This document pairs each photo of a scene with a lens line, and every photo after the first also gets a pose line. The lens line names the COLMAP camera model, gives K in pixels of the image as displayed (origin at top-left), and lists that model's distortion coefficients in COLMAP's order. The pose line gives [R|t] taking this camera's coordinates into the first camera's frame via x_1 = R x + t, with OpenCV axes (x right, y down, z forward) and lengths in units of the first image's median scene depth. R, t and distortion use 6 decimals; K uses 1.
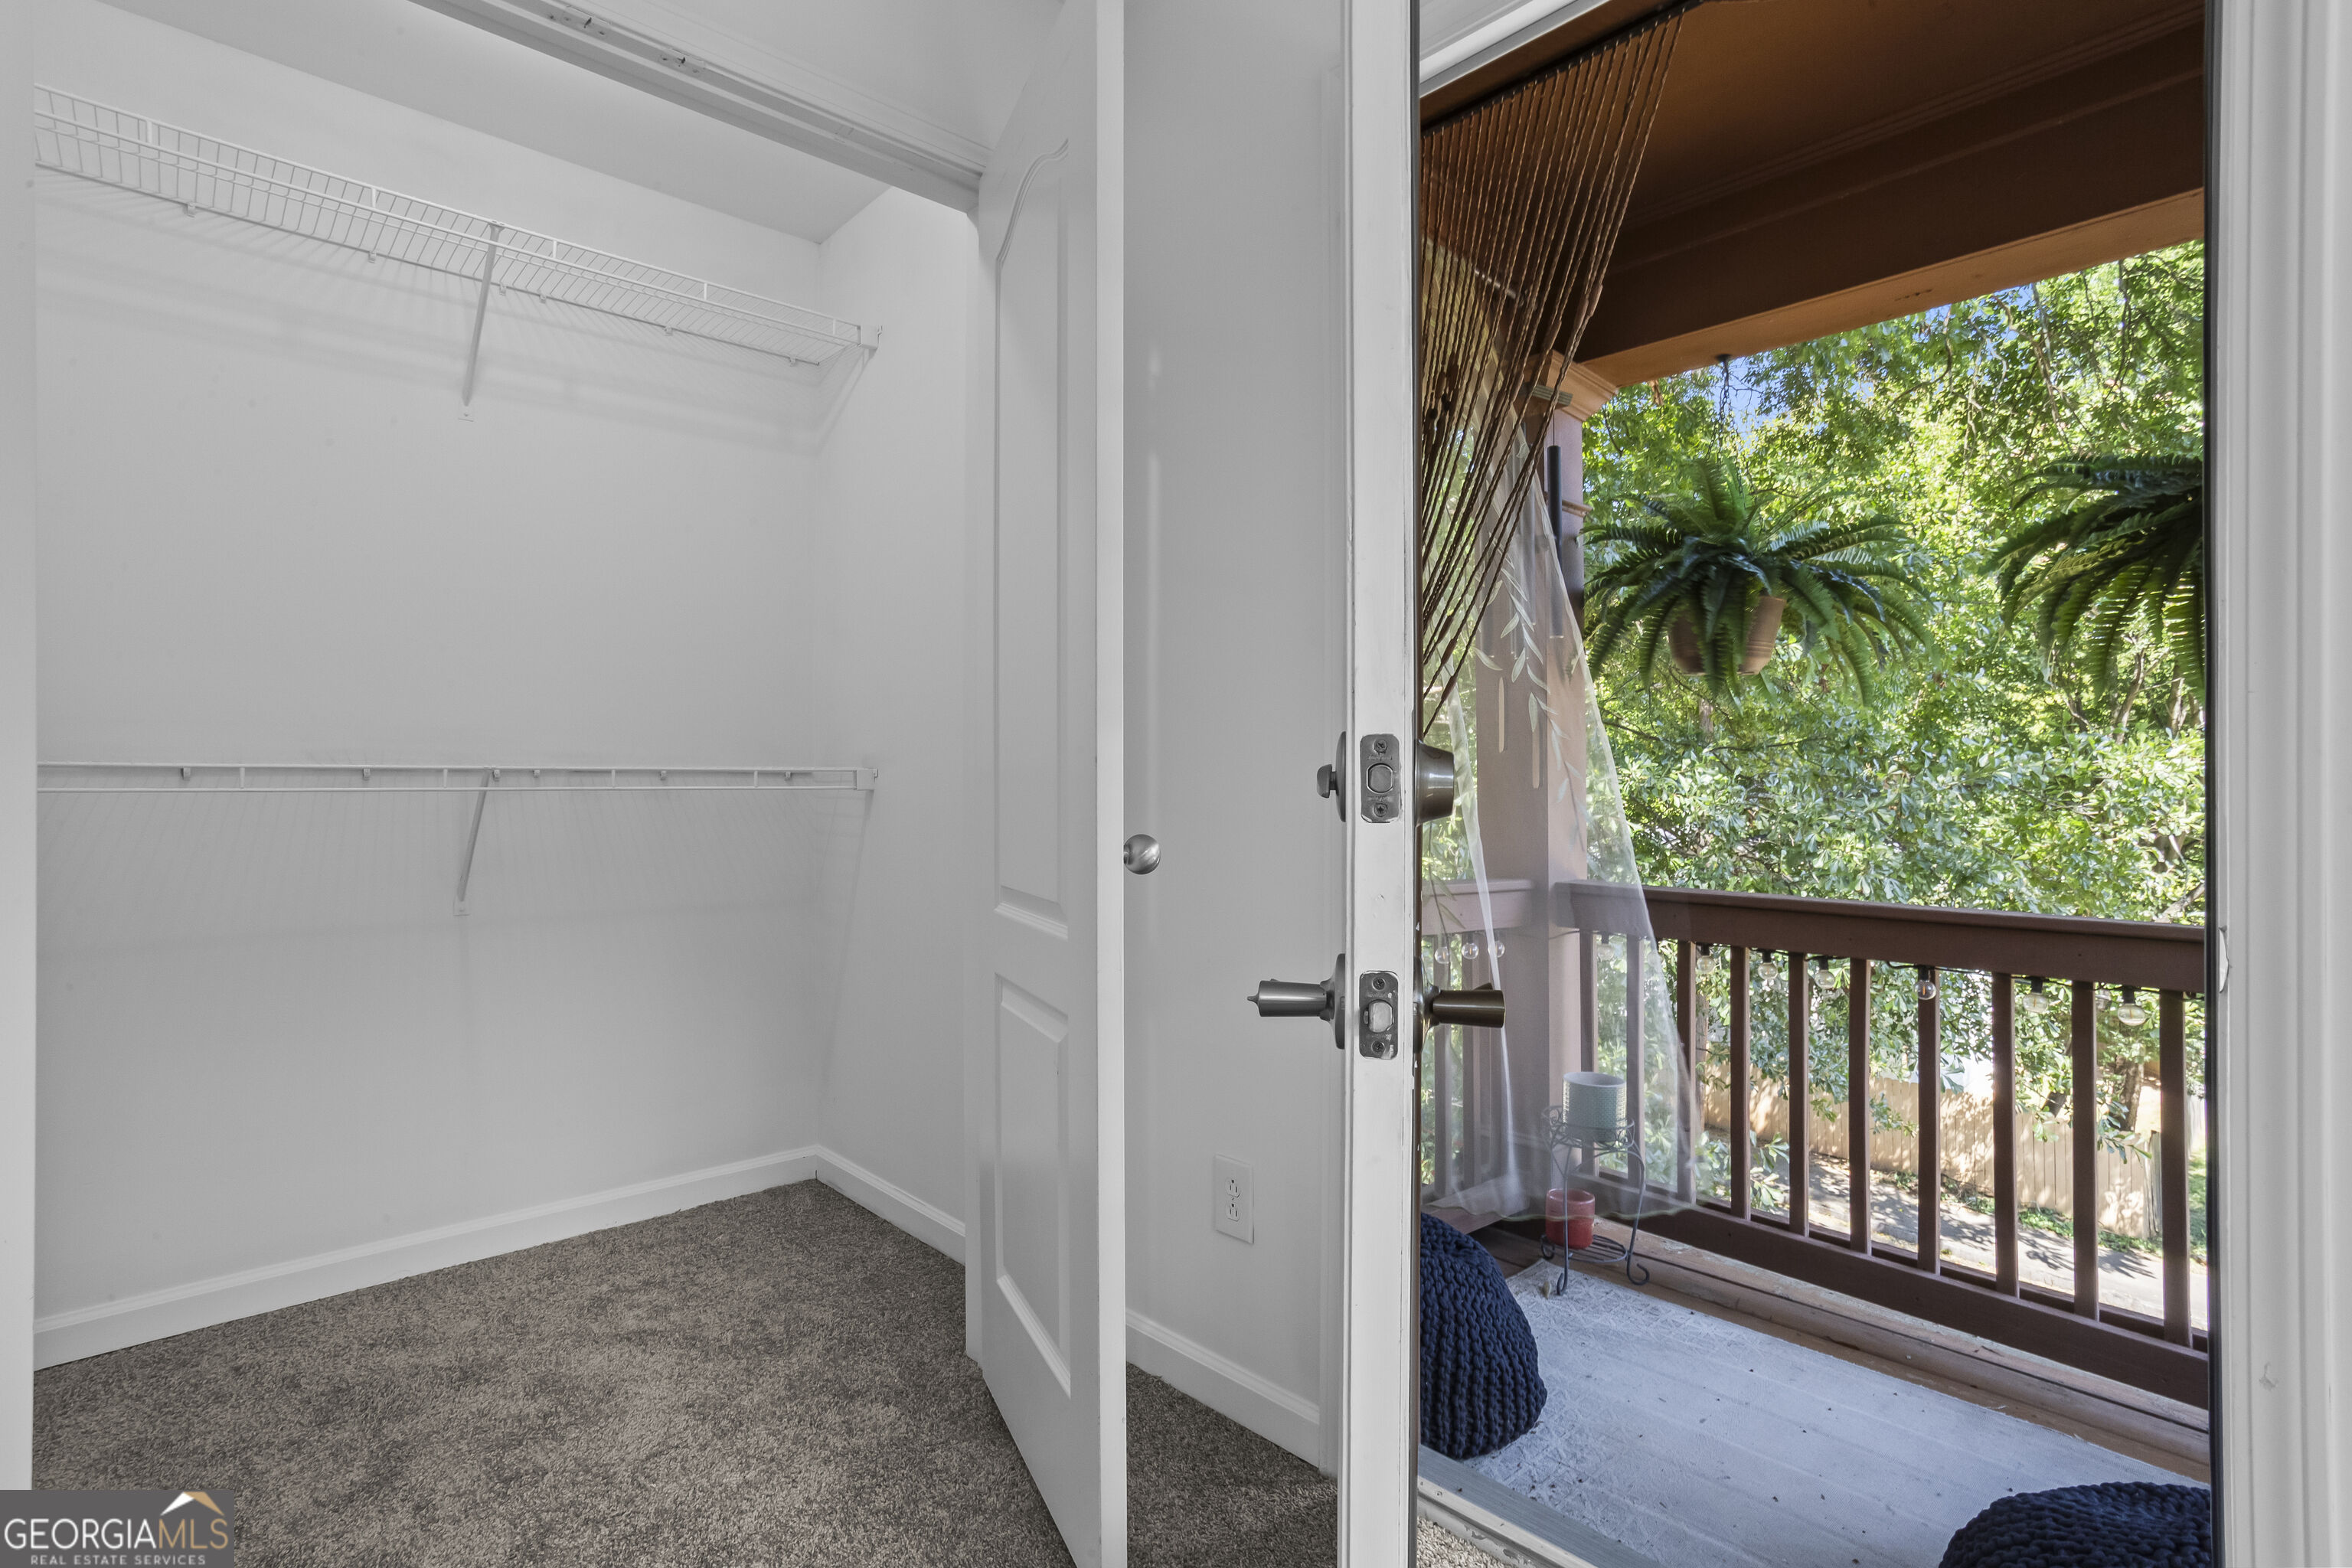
lens RADIAL K [[1162.9, 0, 1174.4], [0, 1162.9, 771.9], [0, 0, 1]] dist [-0.061142, 0.040586]
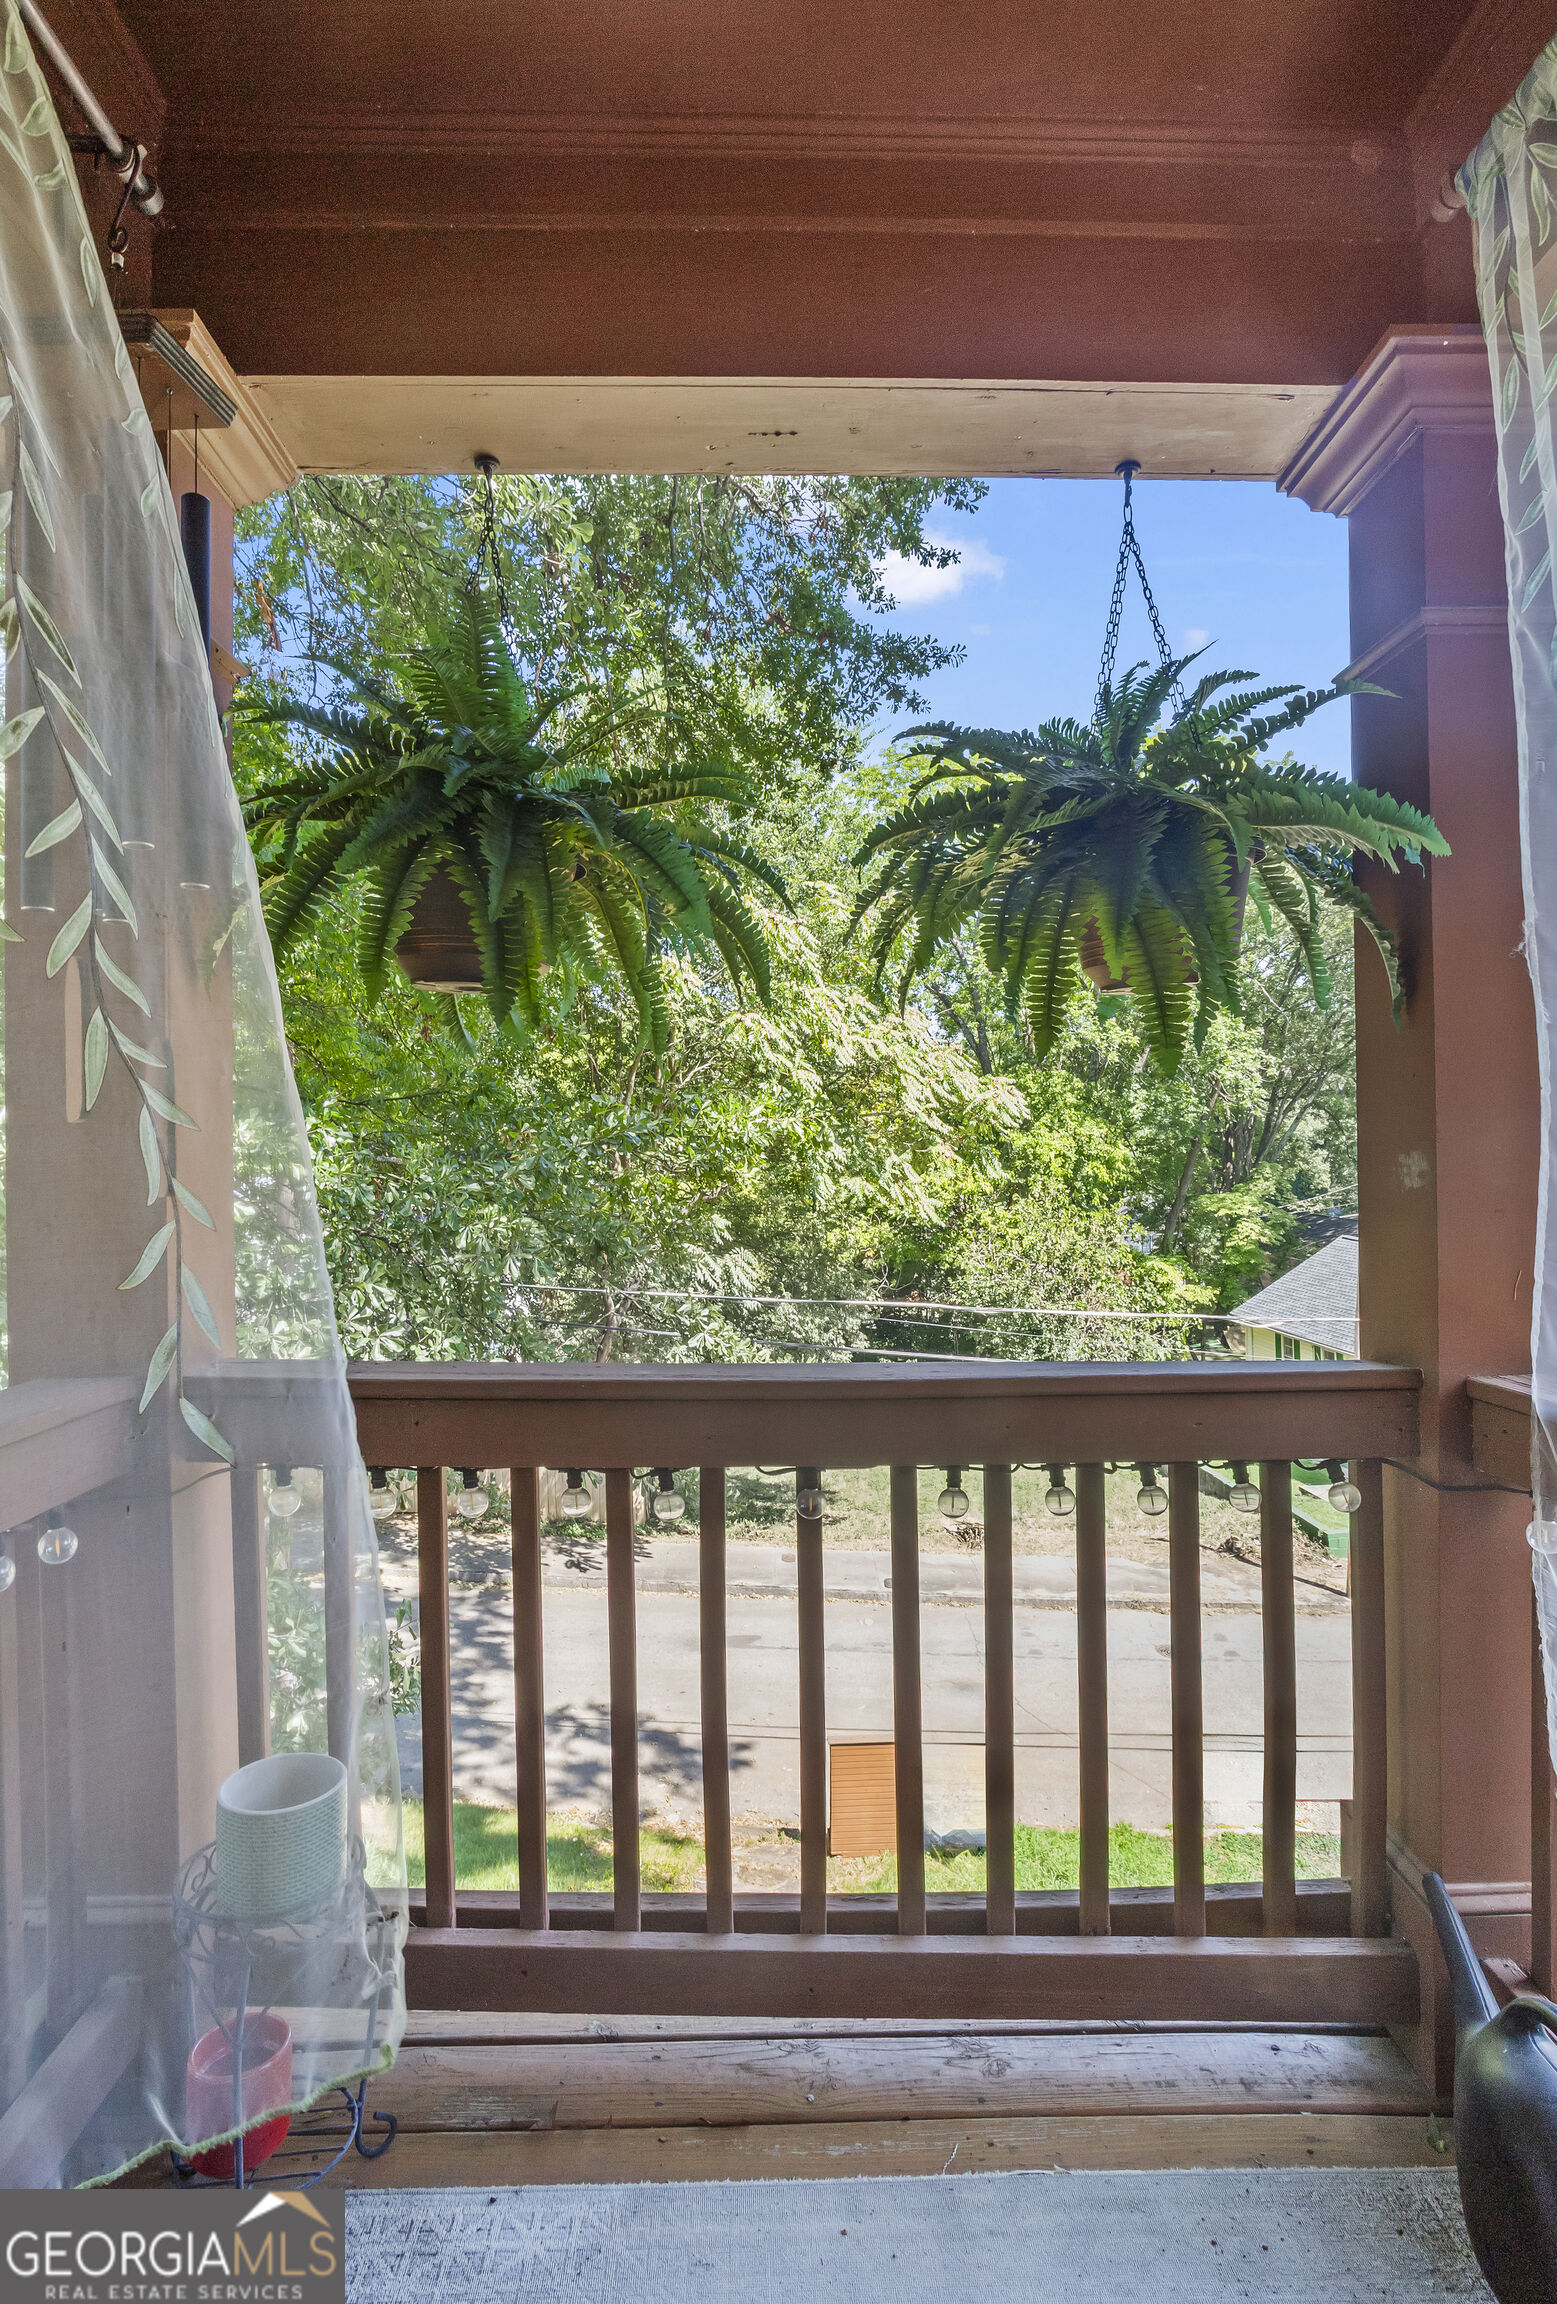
lens RADIAL K [[1286.1, 0, 778.5], [0, 1286.1, 1152.0], [0, 0, 1]] dist [0.000537, 0.000108]
pose [[0.693206, -0.008374, 0.720691, 0.113514], [-0.008136, 0.999778, 0.019442, -0.017160], [-0.720694, -0.019341, 0.692984, 0.451868]]
